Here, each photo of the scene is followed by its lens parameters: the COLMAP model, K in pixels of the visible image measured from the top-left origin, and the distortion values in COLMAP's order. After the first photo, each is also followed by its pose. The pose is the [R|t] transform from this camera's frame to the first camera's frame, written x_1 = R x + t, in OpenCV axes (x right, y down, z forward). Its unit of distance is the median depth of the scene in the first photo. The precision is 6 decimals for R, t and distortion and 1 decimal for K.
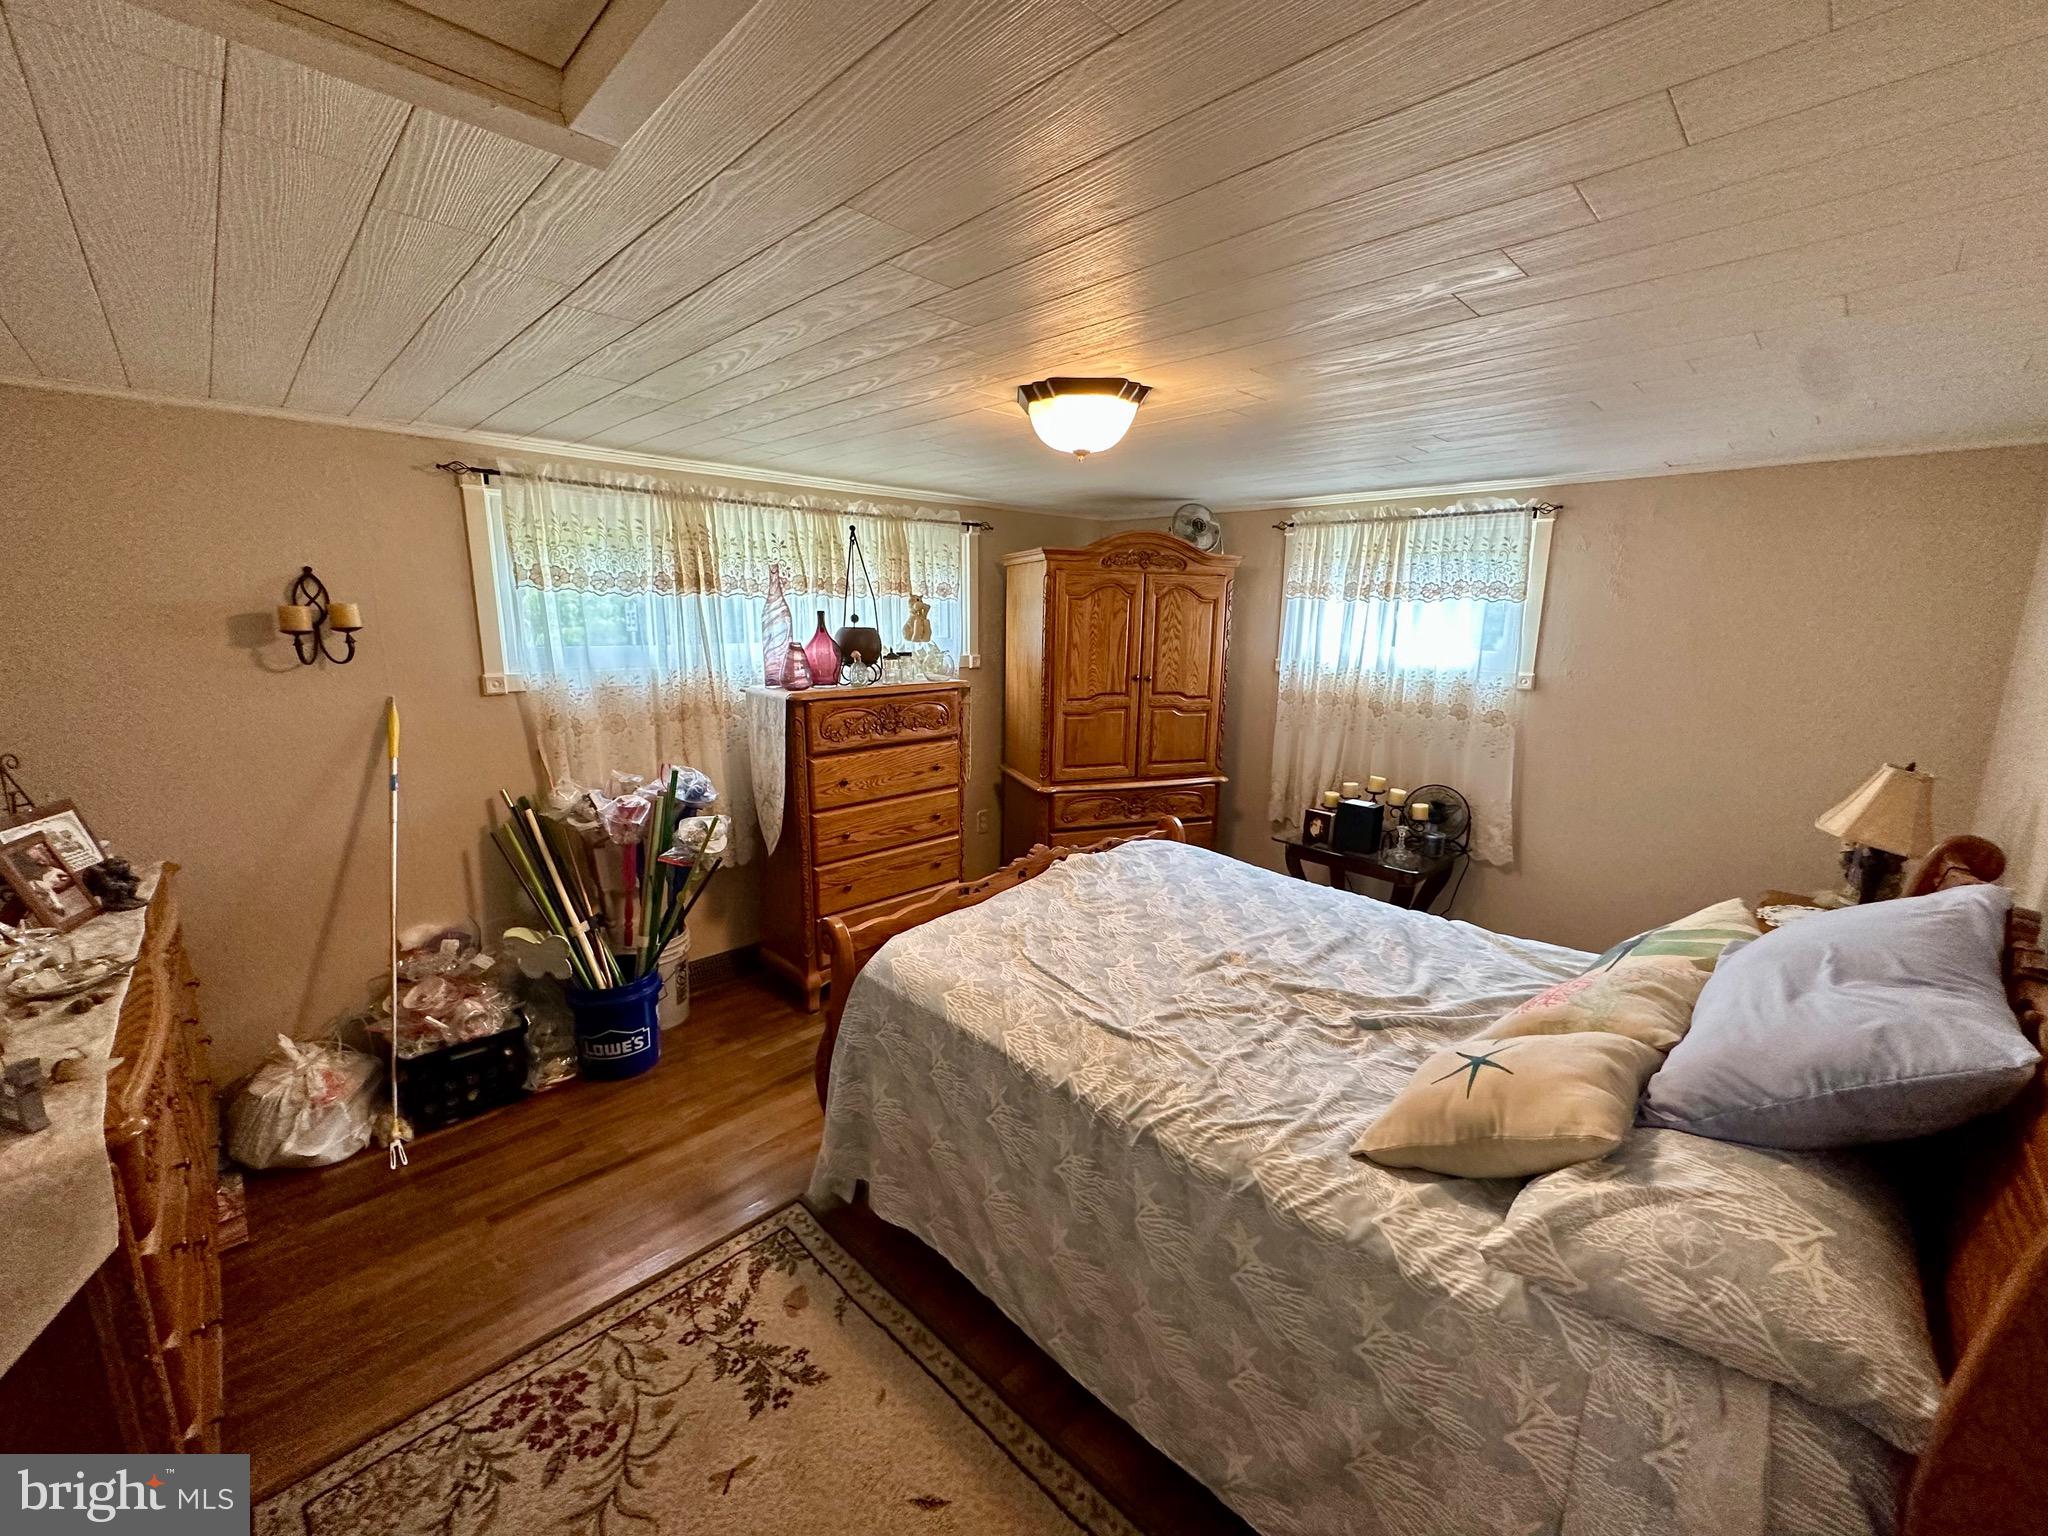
lens RADIAL K [[816.8, 0, 1025.6], [0, 816.8, 768.3], [0, 0, 1]] dist [-0.001841, -0.000201]
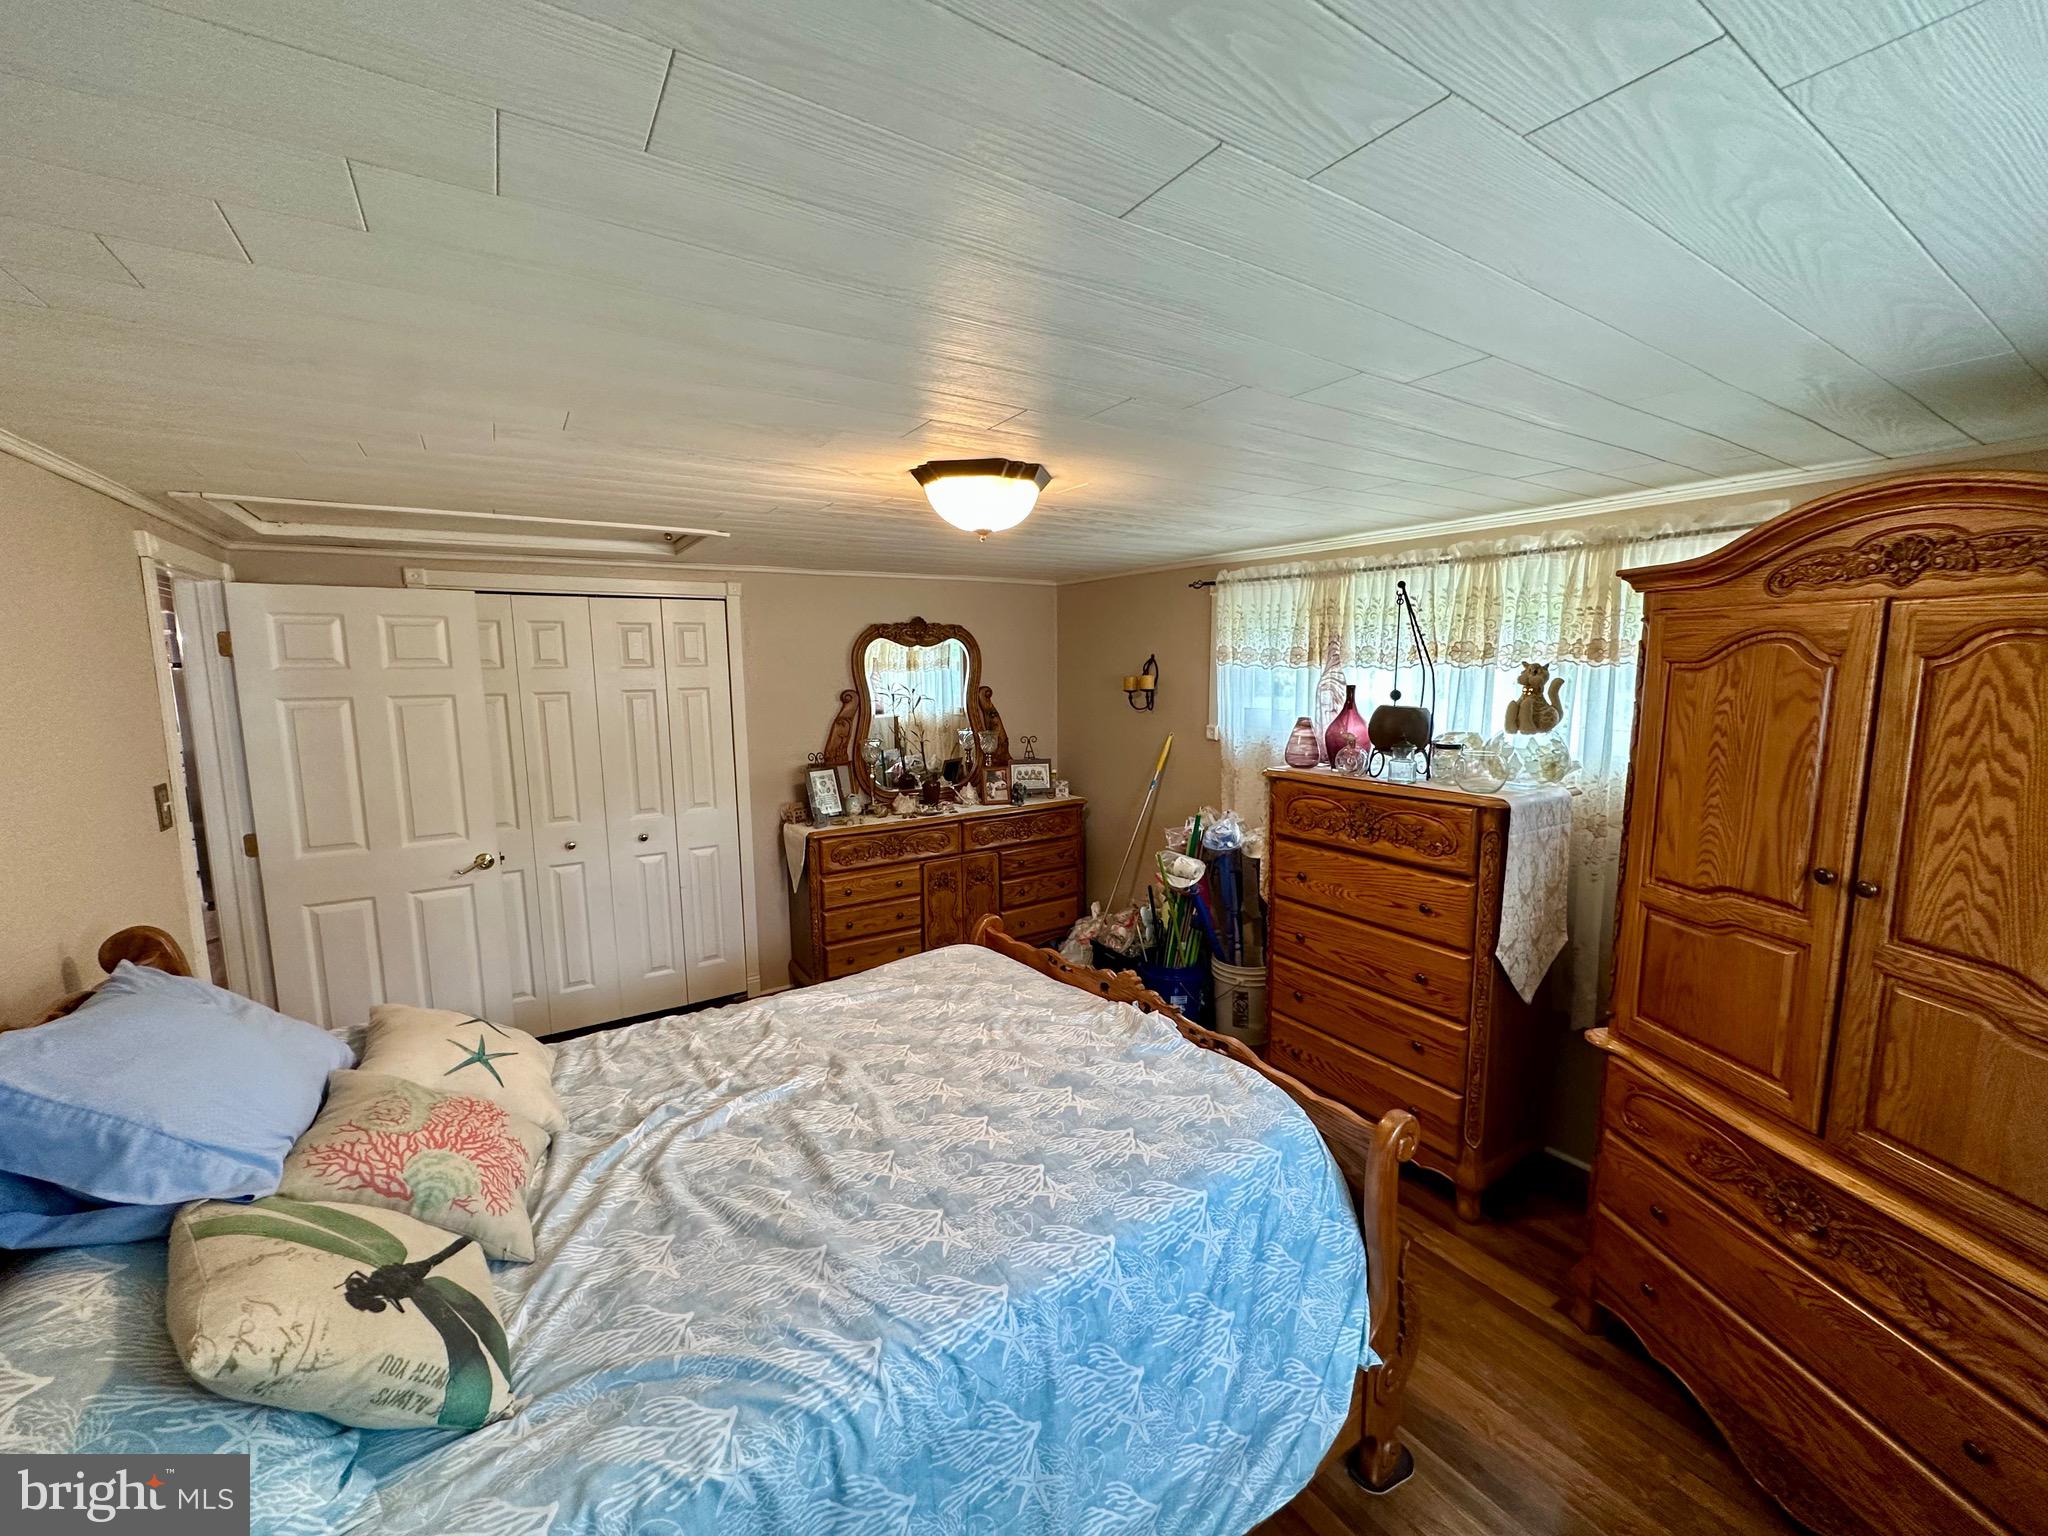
lens RADIAL K [[816.8, 0, 1025.6], [0, 816.8, 768.3], [0, 0, 1]] dist [-0.001841, -0.000201]
pose [[-0.205686, 0.118768, -0.971384, 0.653461], [-0.184061, 0.970198, 0.157597, -0.172816], [0.961153, 0.211209, -0.177695, 0.806411]]
